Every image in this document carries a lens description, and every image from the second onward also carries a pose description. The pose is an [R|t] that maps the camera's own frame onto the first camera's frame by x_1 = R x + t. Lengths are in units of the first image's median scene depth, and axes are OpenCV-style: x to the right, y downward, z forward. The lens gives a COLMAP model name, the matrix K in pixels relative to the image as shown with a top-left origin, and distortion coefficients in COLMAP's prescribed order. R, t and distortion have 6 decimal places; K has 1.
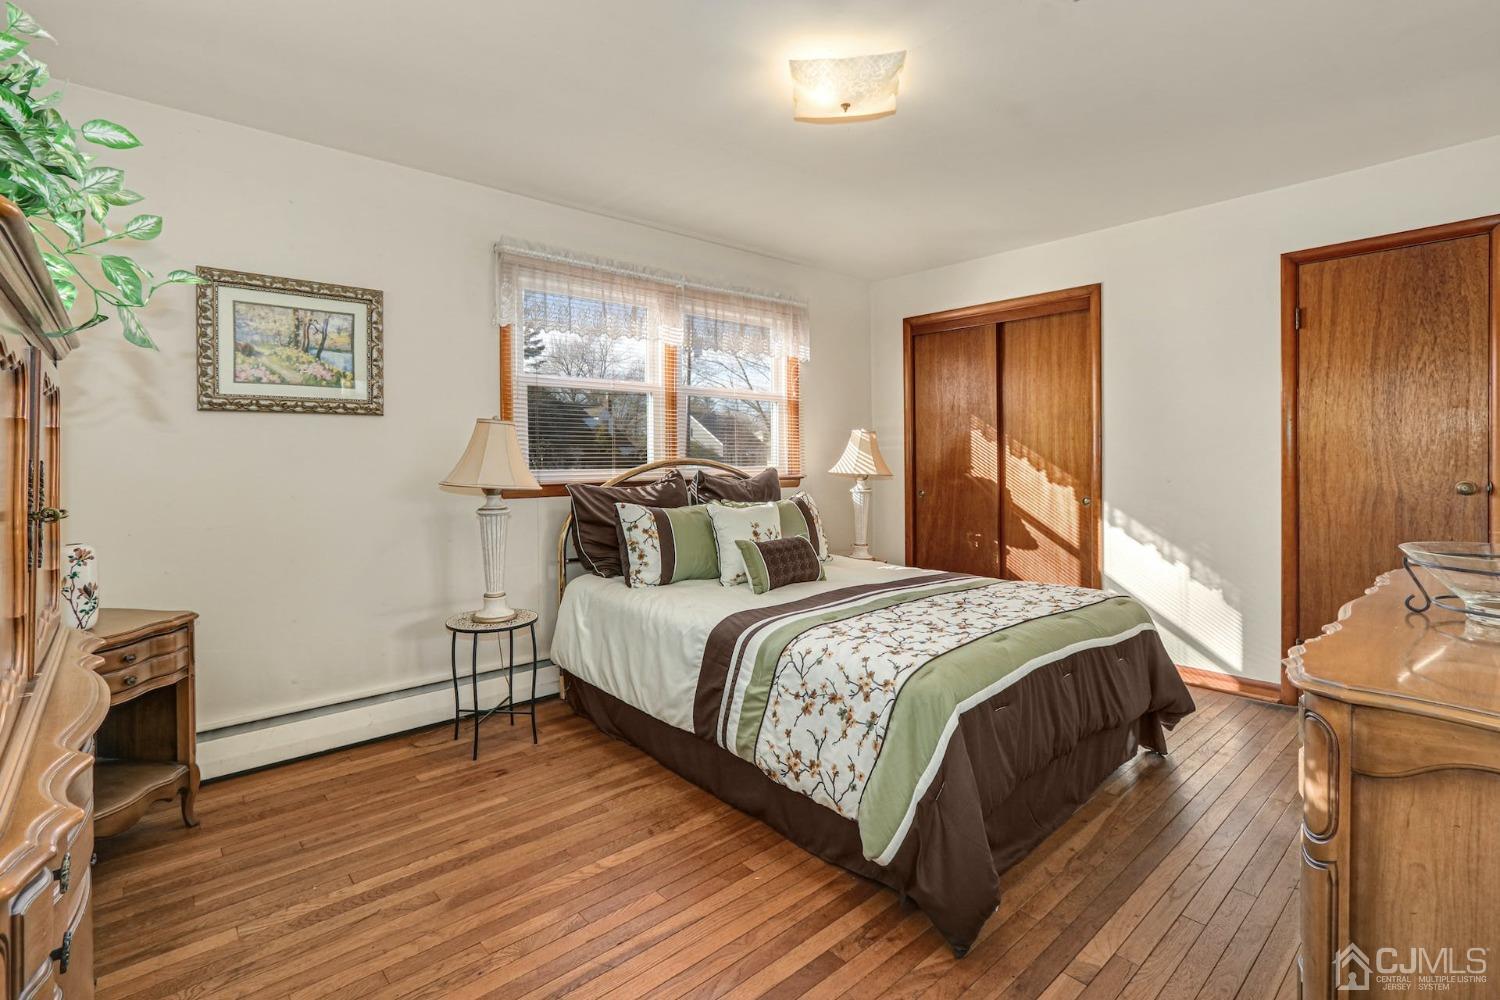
lens RADIAL K [[703.0, 0, 732.4], [0, 703.0, 460.5], [0, 0, 1]] dist [-0.005861, -0.000487]
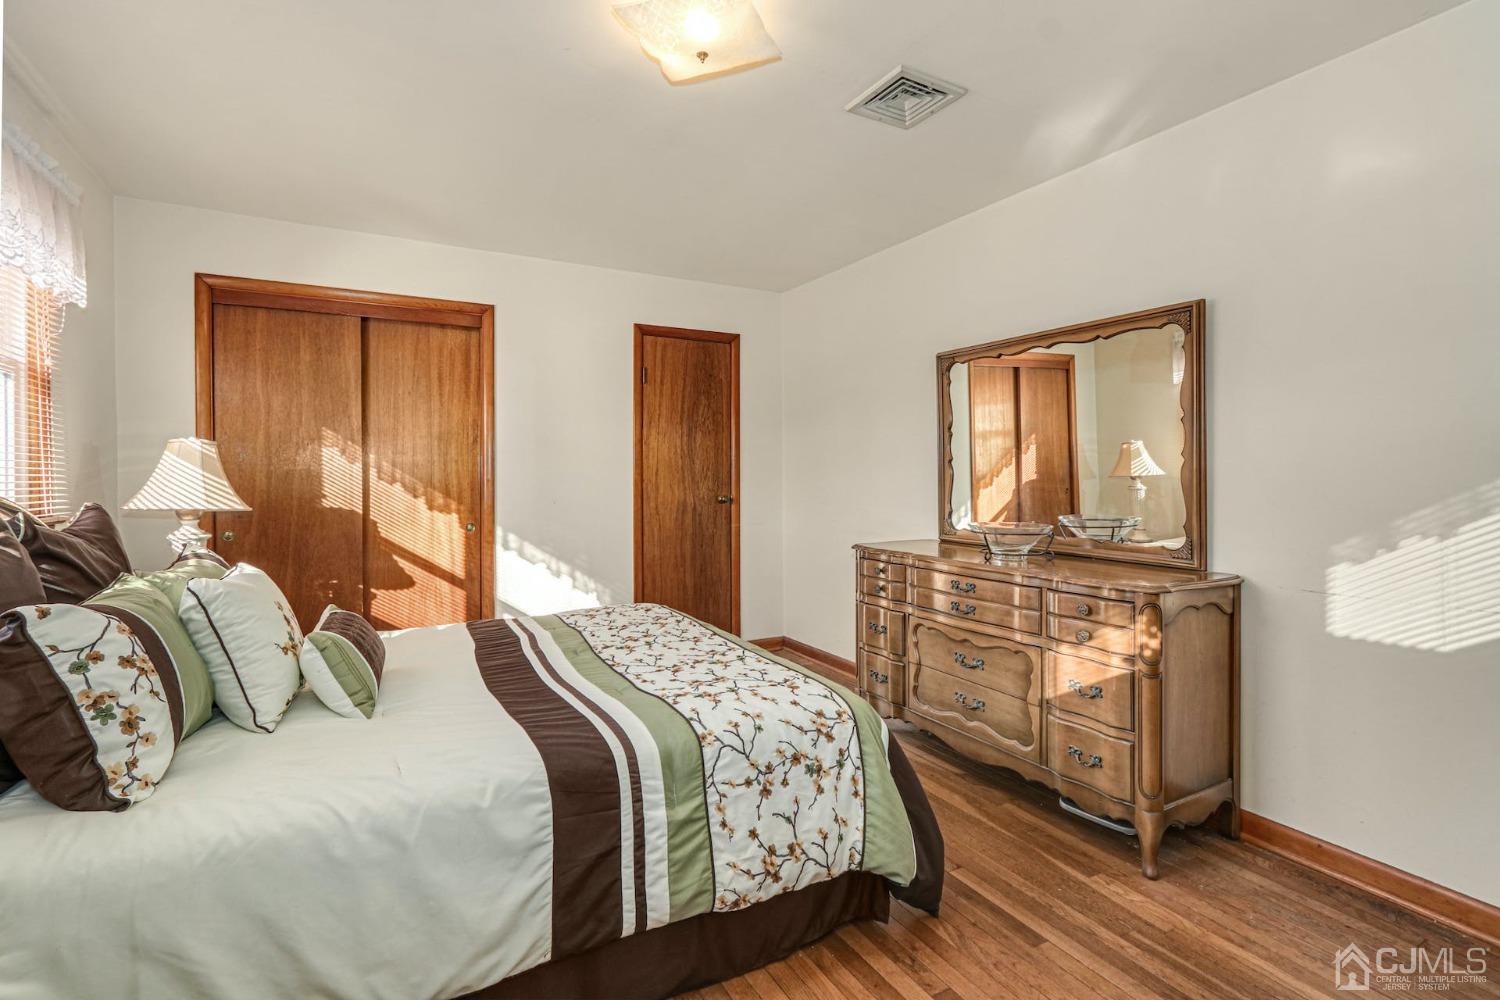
lens RADIAL K [[703.0, 0, 741.1], [0, 703.0, 479.0], [0, 0, 1]] dist [-0.005861, -0.000487]
pose [[0.204121, 0.001094, 0.978945, -0.454091], [0.009831, 0.999947, -0.003168, -0.001946], [-0.978896, 0.010270, 0.204099, 0.563060]]
